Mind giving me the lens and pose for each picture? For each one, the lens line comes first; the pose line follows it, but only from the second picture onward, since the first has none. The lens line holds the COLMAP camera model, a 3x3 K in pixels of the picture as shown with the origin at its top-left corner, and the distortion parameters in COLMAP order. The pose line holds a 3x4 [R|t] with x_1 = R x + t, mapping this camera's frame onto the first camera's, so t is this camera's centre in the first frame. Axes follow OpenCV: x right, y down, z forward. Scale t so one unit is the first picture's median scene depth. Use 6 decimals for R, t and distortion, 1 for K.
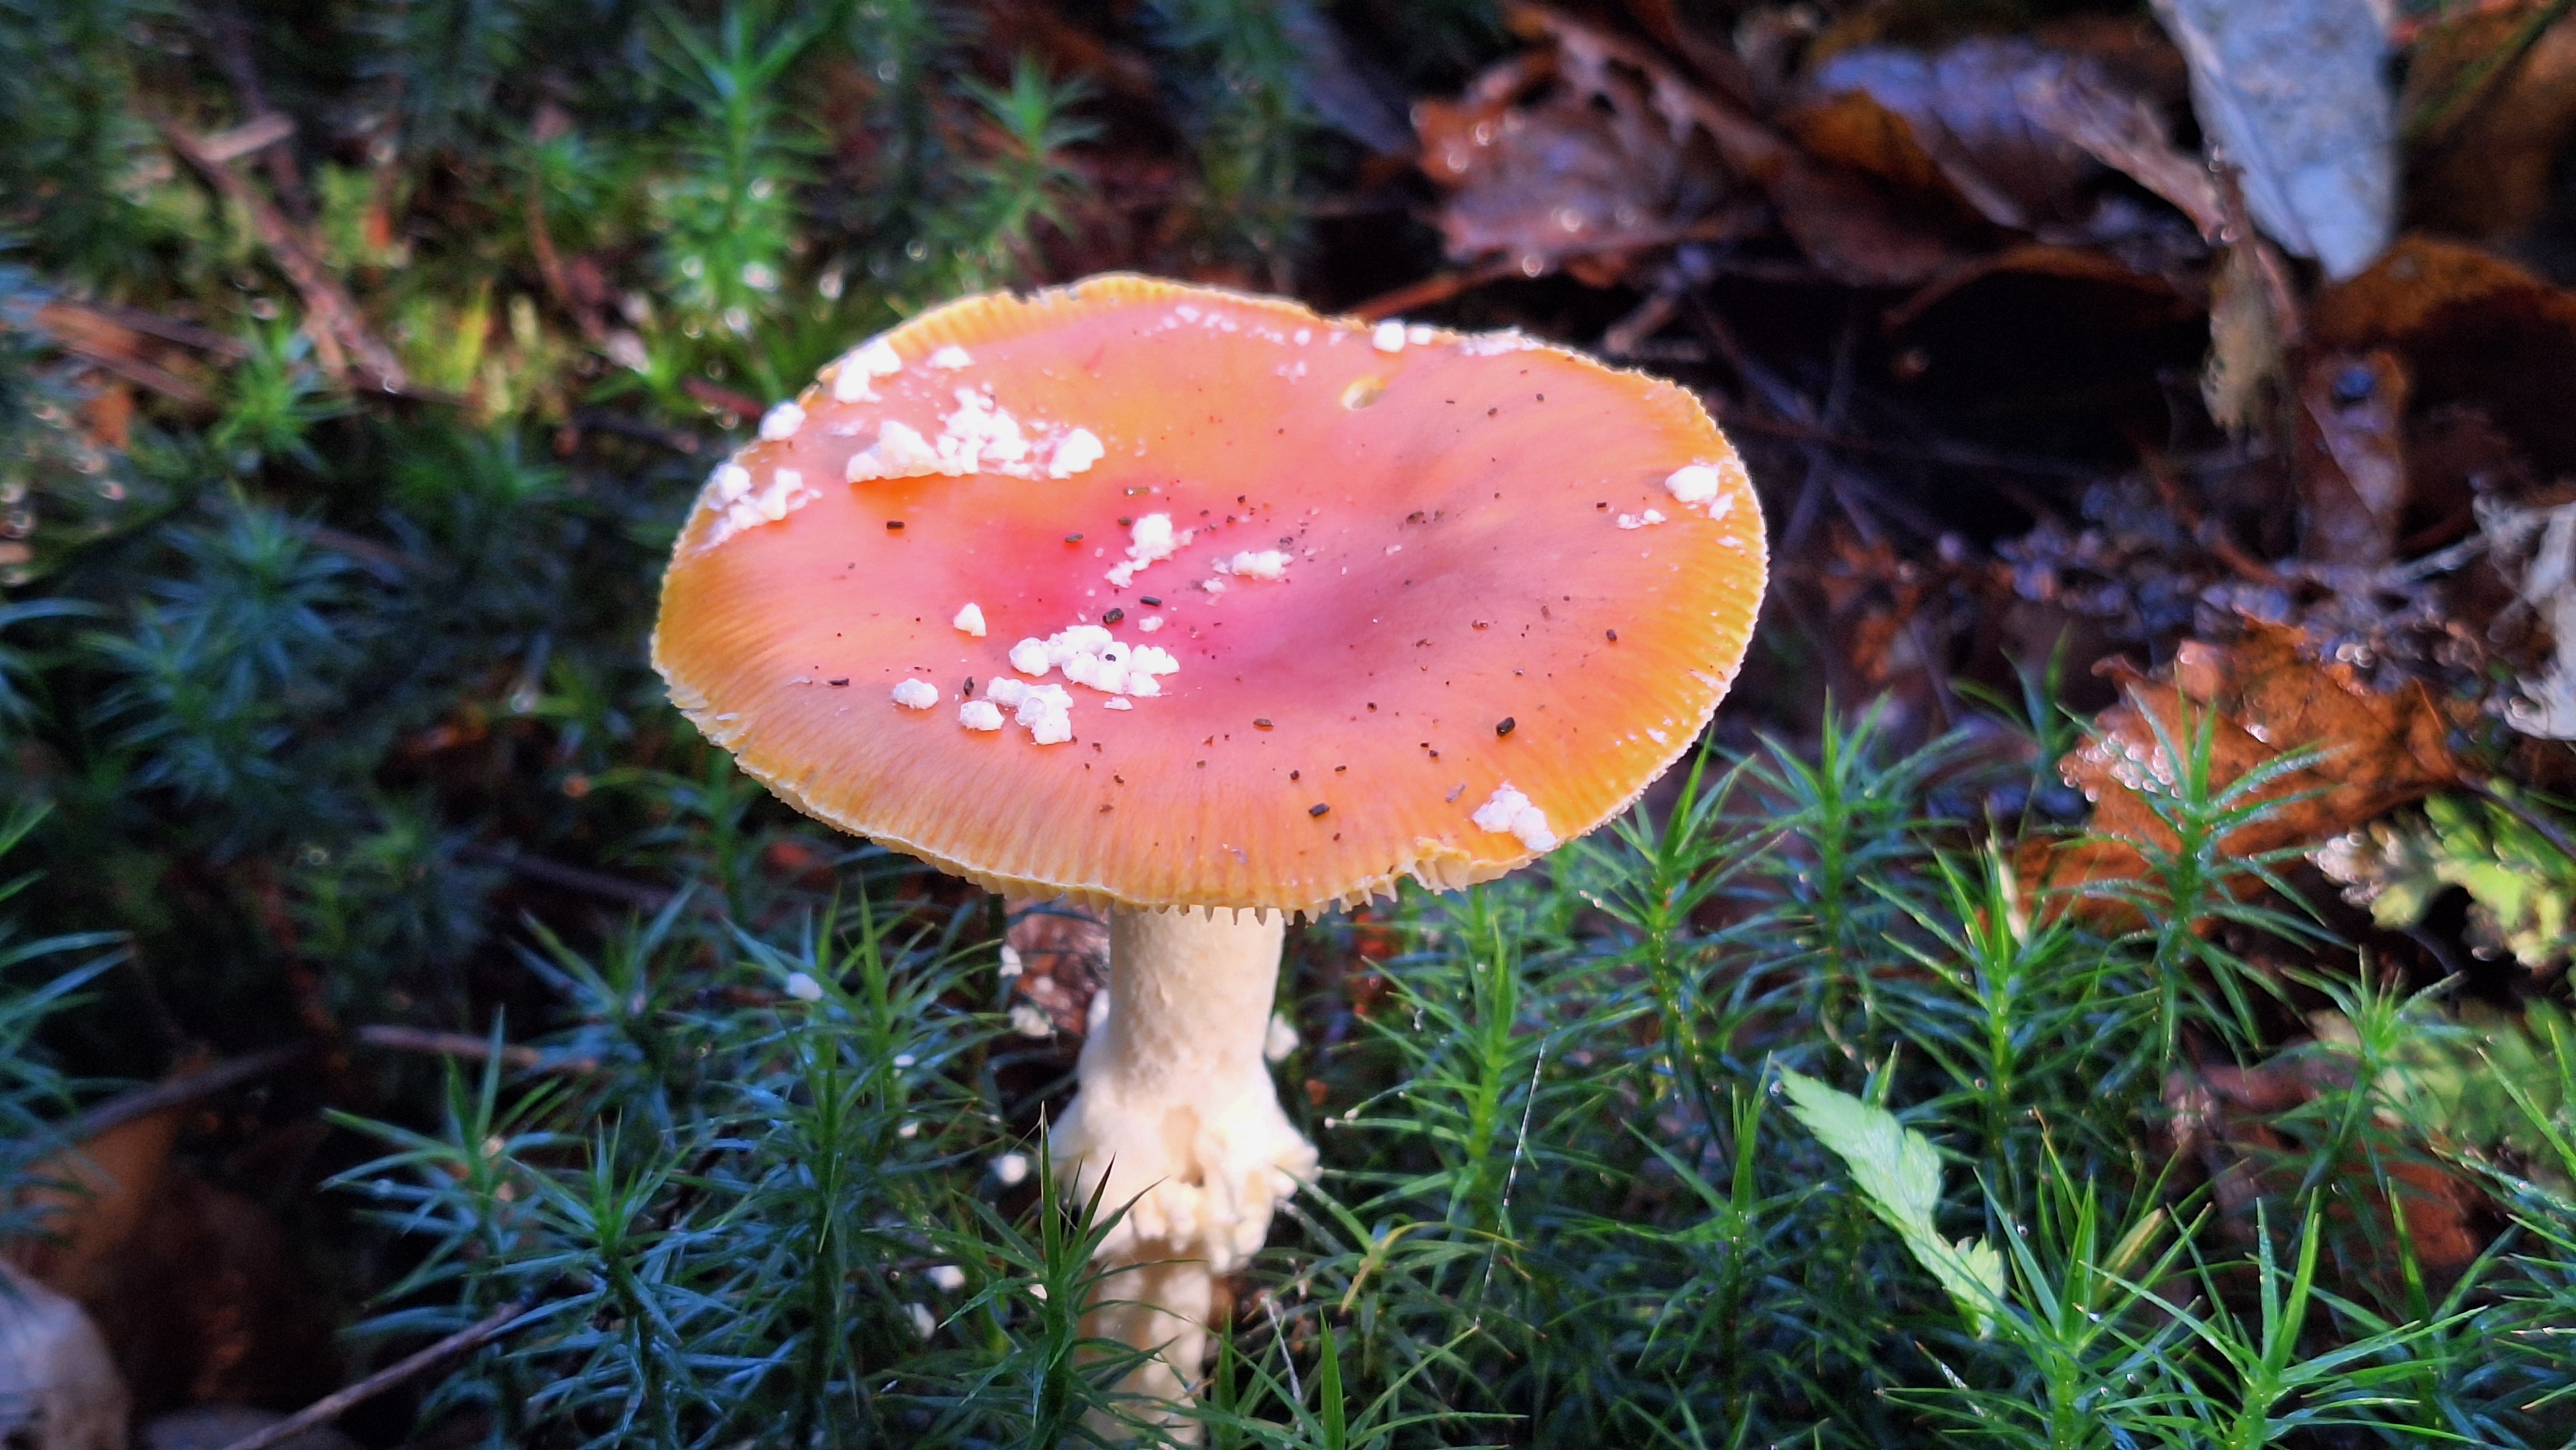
lens RADIAL K [[1848.6, 0, 1287.0], [0, 1848.6, 582.7], [0, 0, 1]] dist [0.030238, -0.004663]
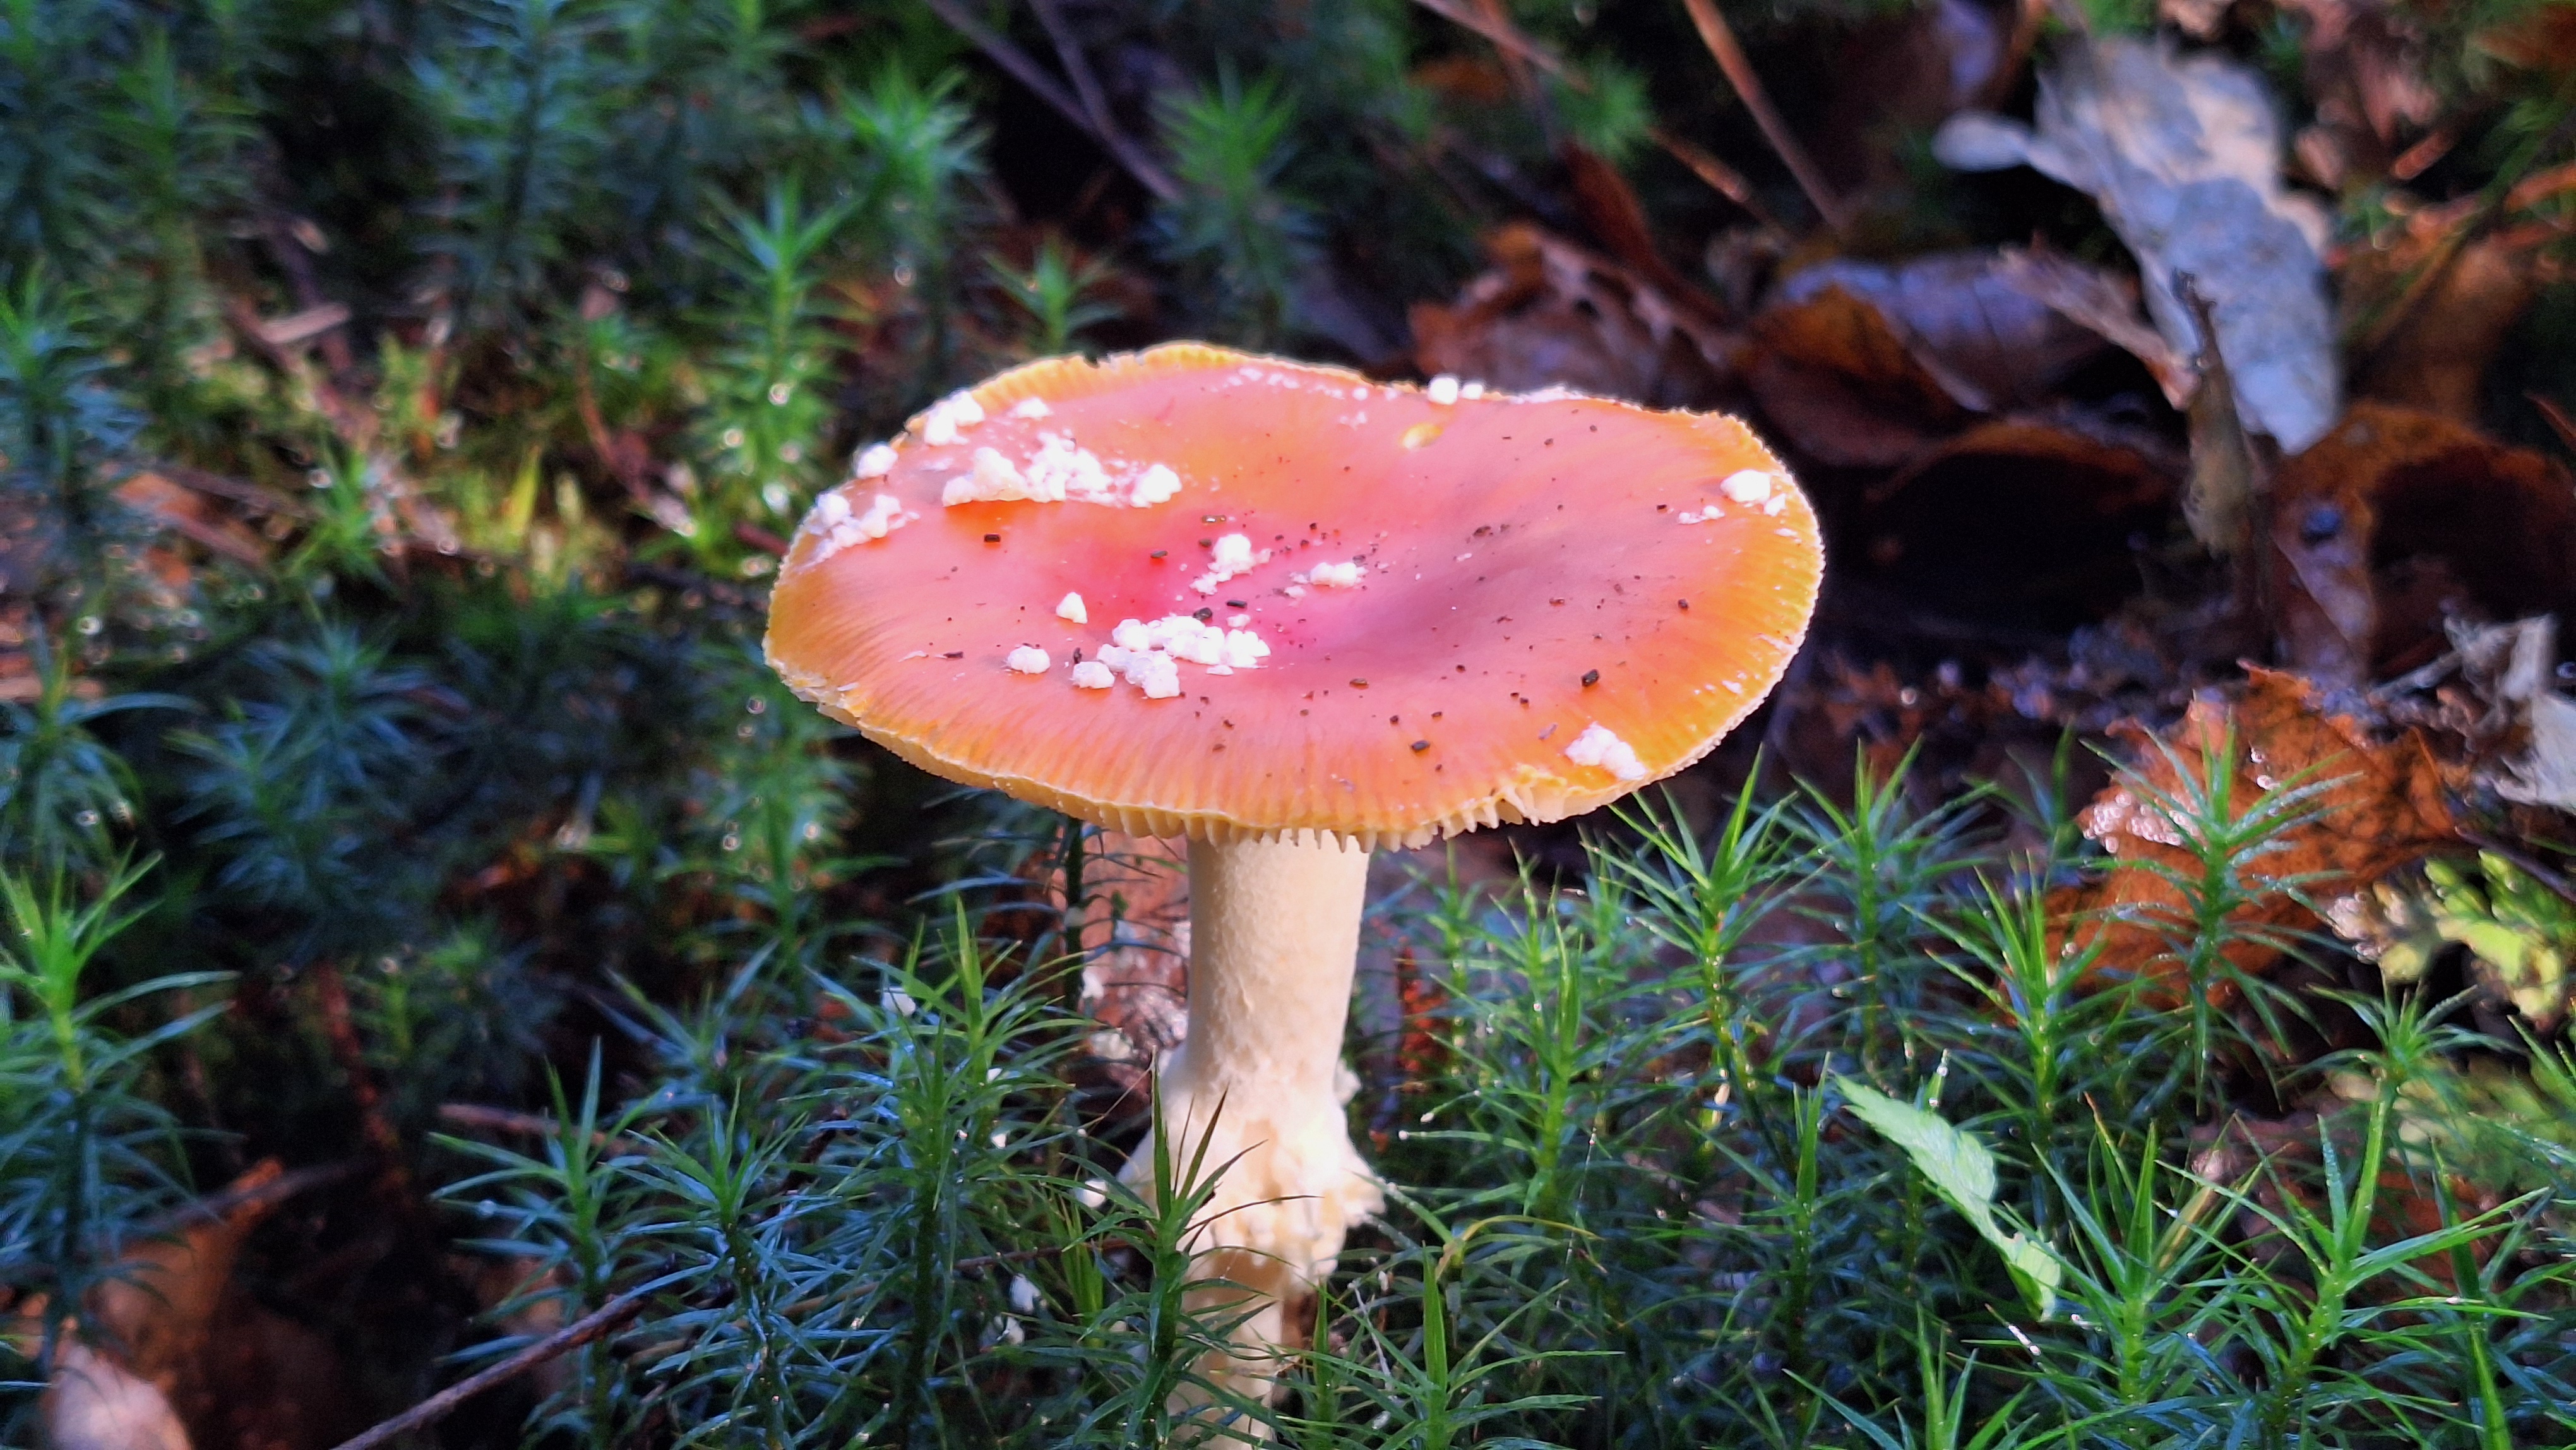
lens RADIAL K [[1805.1, 0, 1288.0], [0, 1805.1, 725.0], [0, 0, 1]] dist [0.028211, -0.003663]
pose [[0.999826, -0.013875, 0.012462, -0.048175], [0.014606, 0.998053, -0.060637, 0.117320], [-0.011597, 0.060808, 0.998082, -0.018822]]
